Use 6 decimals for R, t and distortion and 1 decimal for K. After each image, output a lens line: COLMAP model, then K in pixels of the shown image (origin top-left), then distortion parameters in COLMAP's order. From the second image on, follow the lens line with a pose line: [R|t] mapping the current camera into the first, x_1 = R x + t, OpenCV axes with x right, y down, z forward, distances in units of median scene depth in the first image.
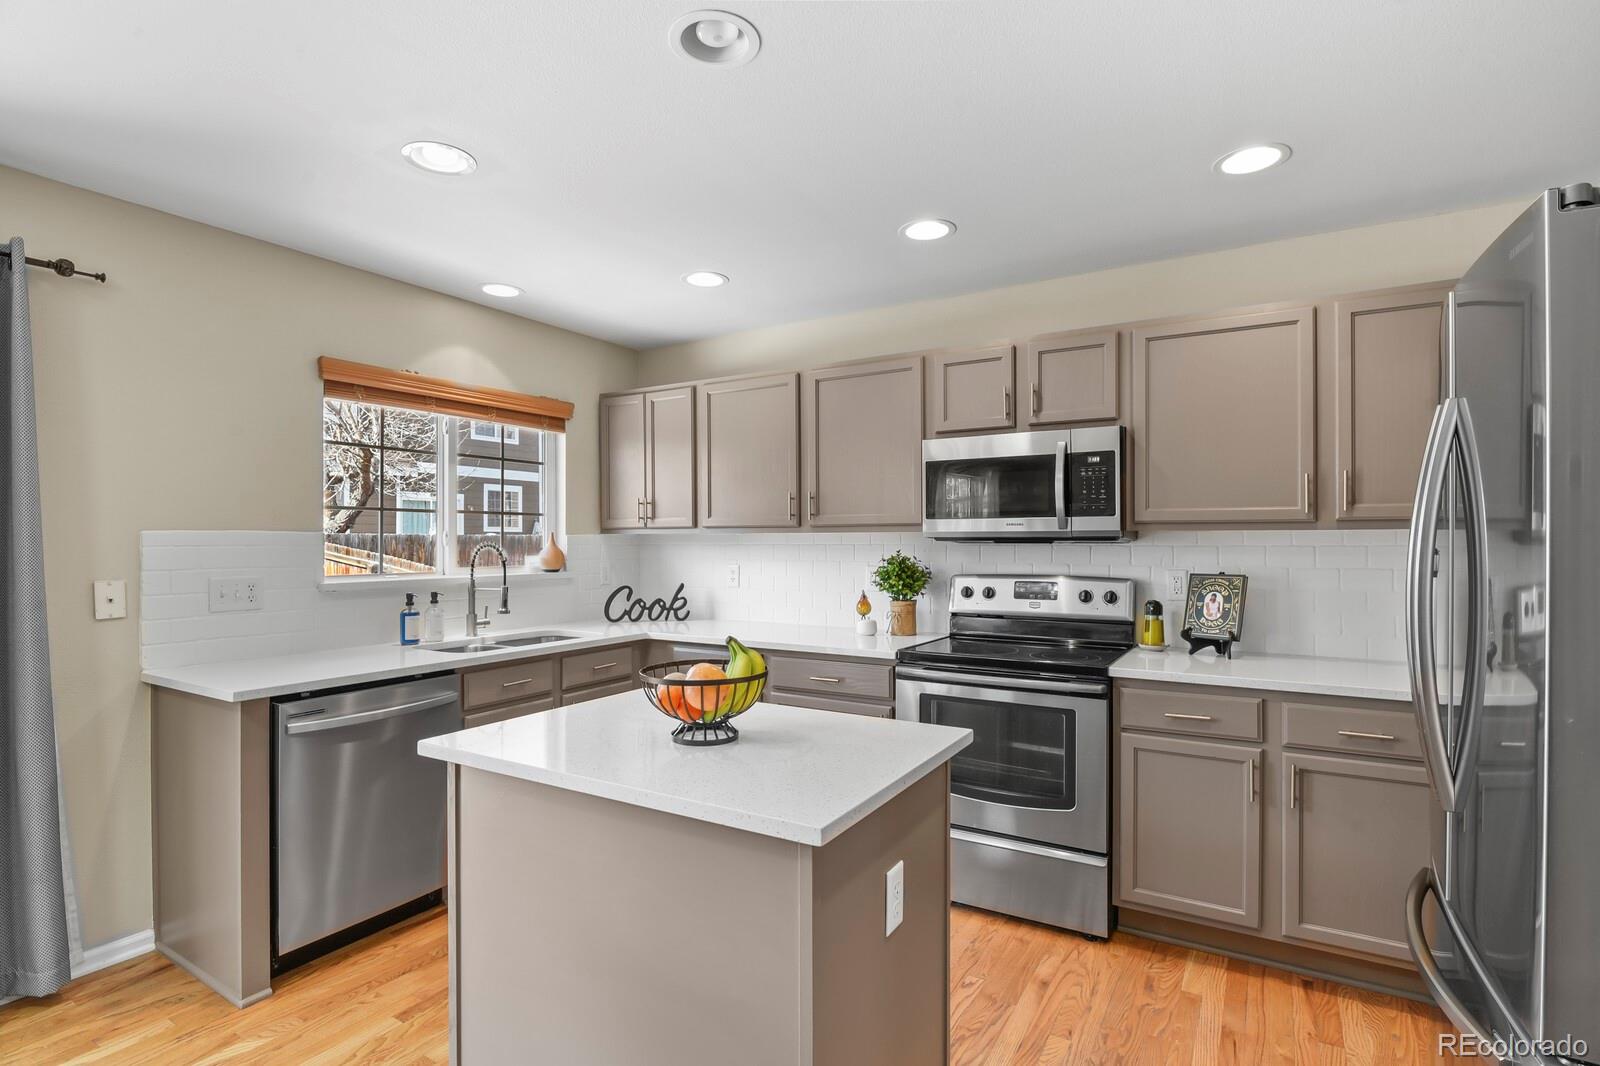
lens RADIAL K [[774.1, 0, 803.5], [0, 774.1, 538.3], [0, 0, 1]] dist [-0.004514, -0.010108]
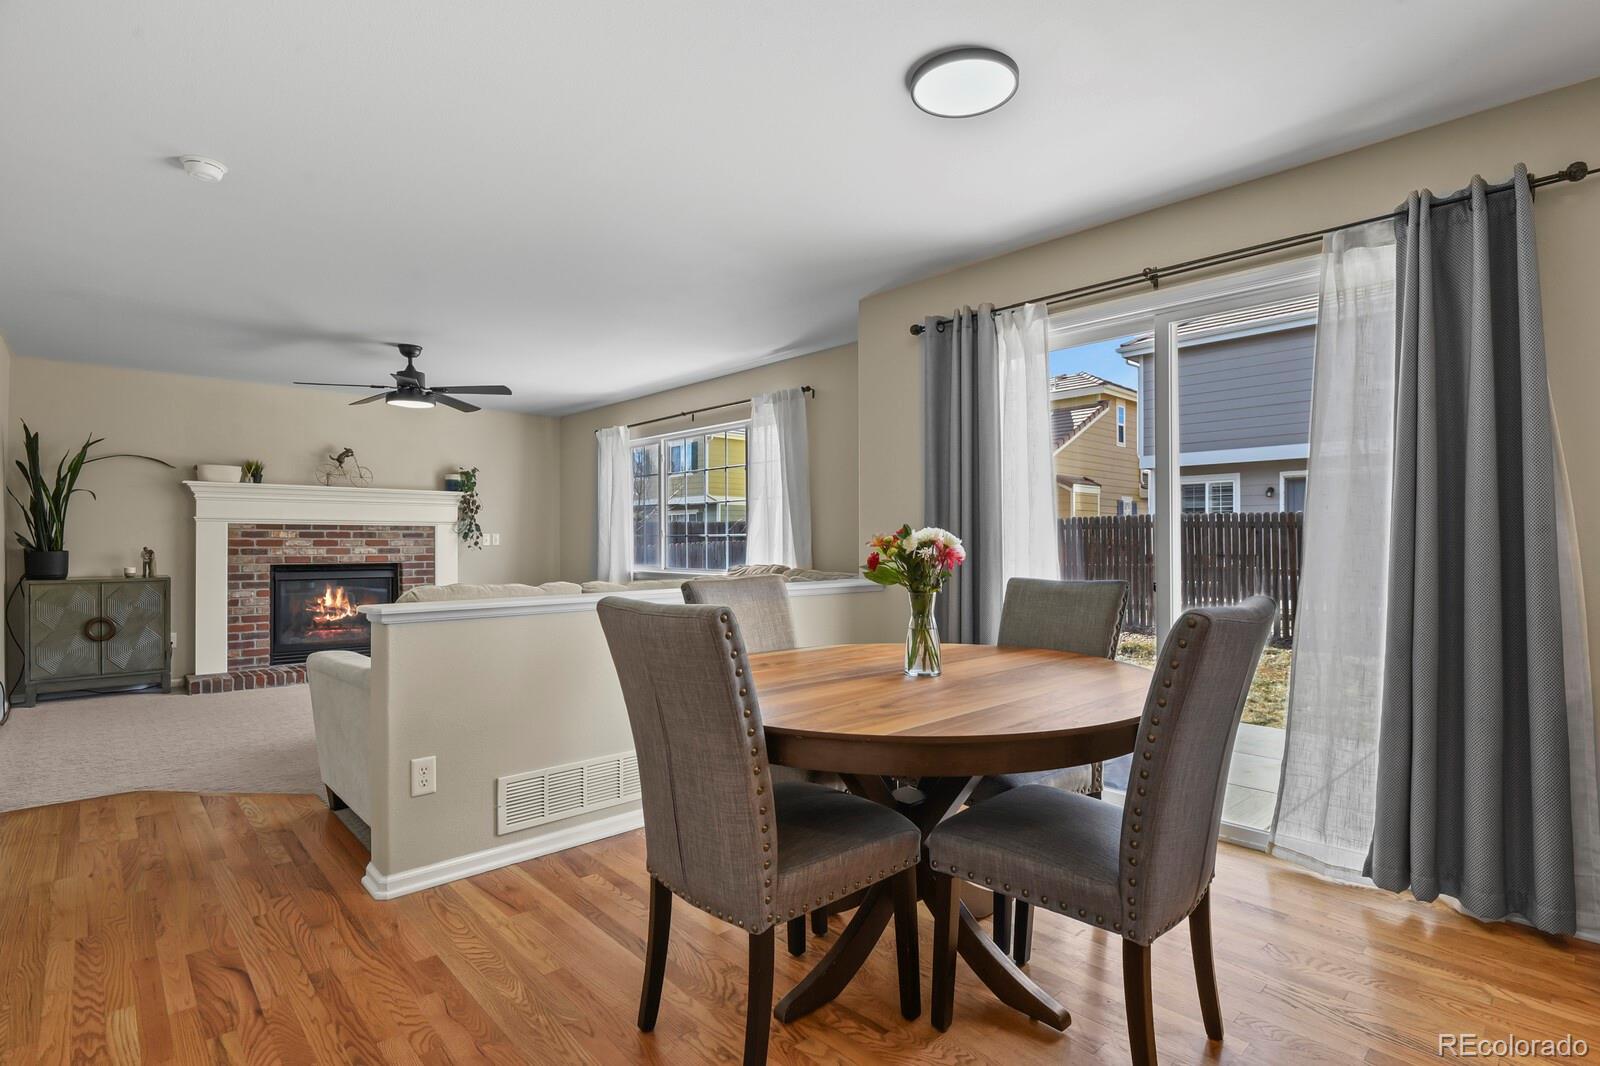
lens RADIAL K [[774.1, 0, 803.5], [0, 774.1, 538.3], [0, 0, 1]] dist [-0.004514, -0.010108]
pose [[-0.272911, -0.001090, -0.962039, 0.139191], [0.004188, 0.999989, -0.002321, 0.069652], [0.962030, -0.004663, -0.272903, 0.255090]]
